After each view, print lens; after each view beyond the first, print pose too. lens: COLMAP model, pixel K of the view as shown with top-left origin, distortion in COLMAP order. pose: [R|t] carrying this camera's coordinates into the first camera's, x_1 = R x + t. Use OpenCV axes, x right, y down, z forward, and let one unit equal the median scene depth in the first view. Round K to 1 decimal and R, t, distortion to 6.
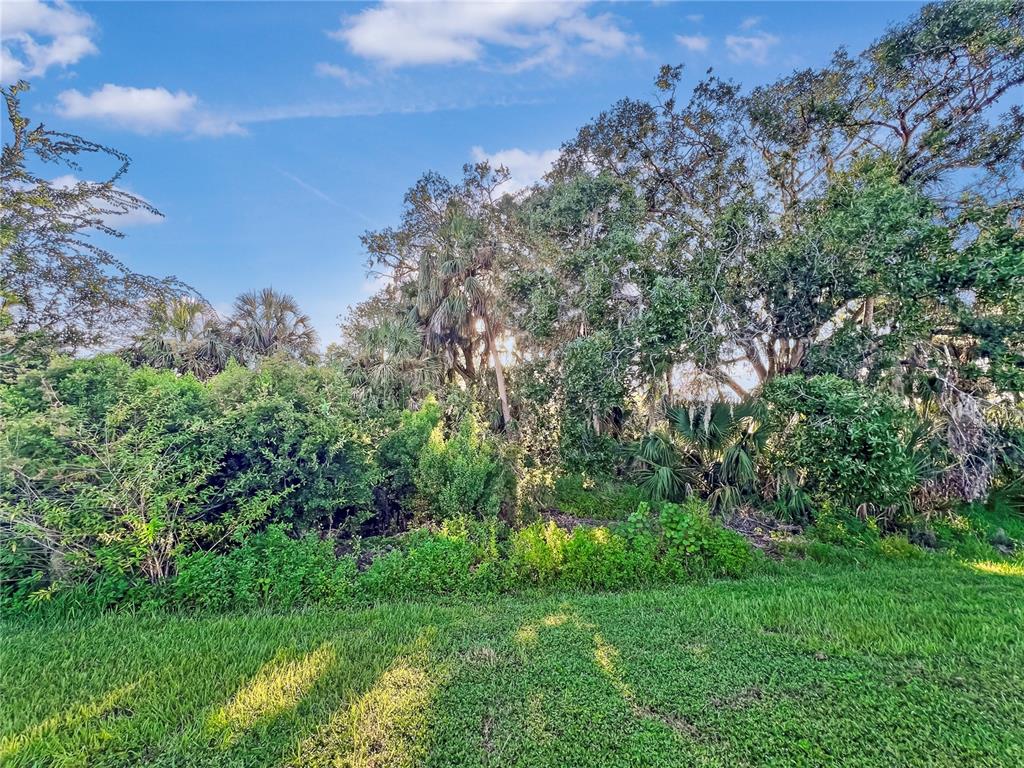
lens RADIAL K [[411.9, 0, 520.5], [0, 411.9, 370.6], [0, 0, 1]] dist [-0.000969, 0.000117]
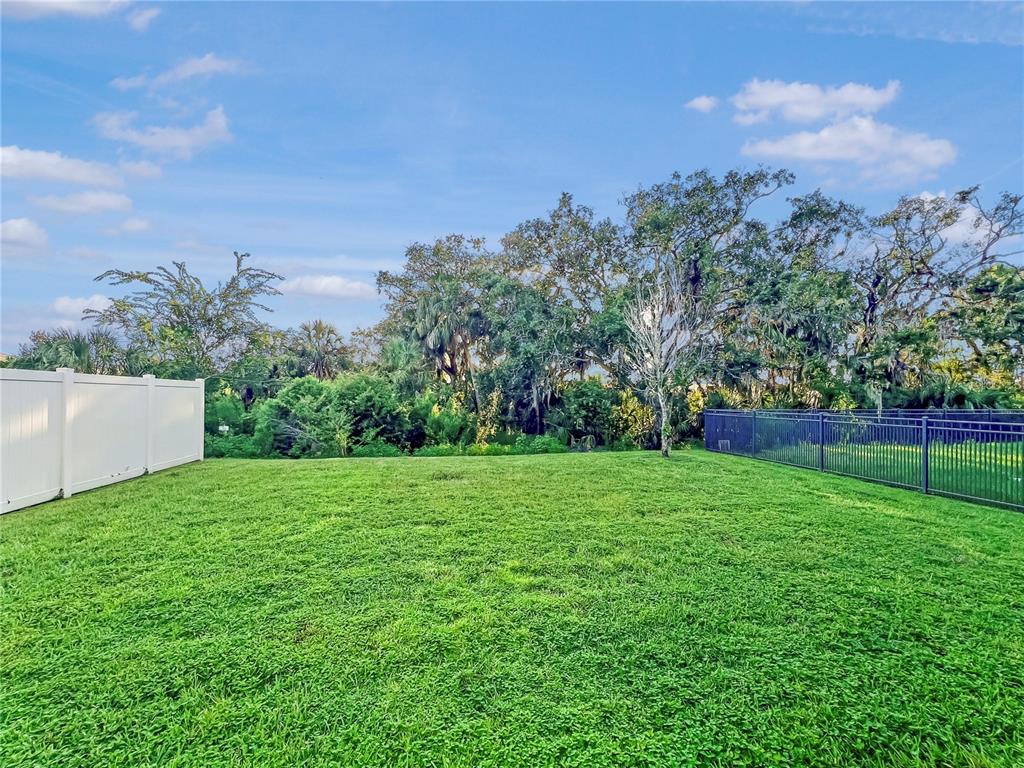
lens RADIAL K [[414.4, 0, 514.7], [0, 414.4, 388.0], [0, 0, 1]] dist [-0.000576, -0.000091]
pose [[0.999825, -0.008485, 0.016664, 0.088333], [0.007311, 0.997572, 0.069256, -0.048085], [-0.017212, -0.069122, 0.997460, -0.589659]]
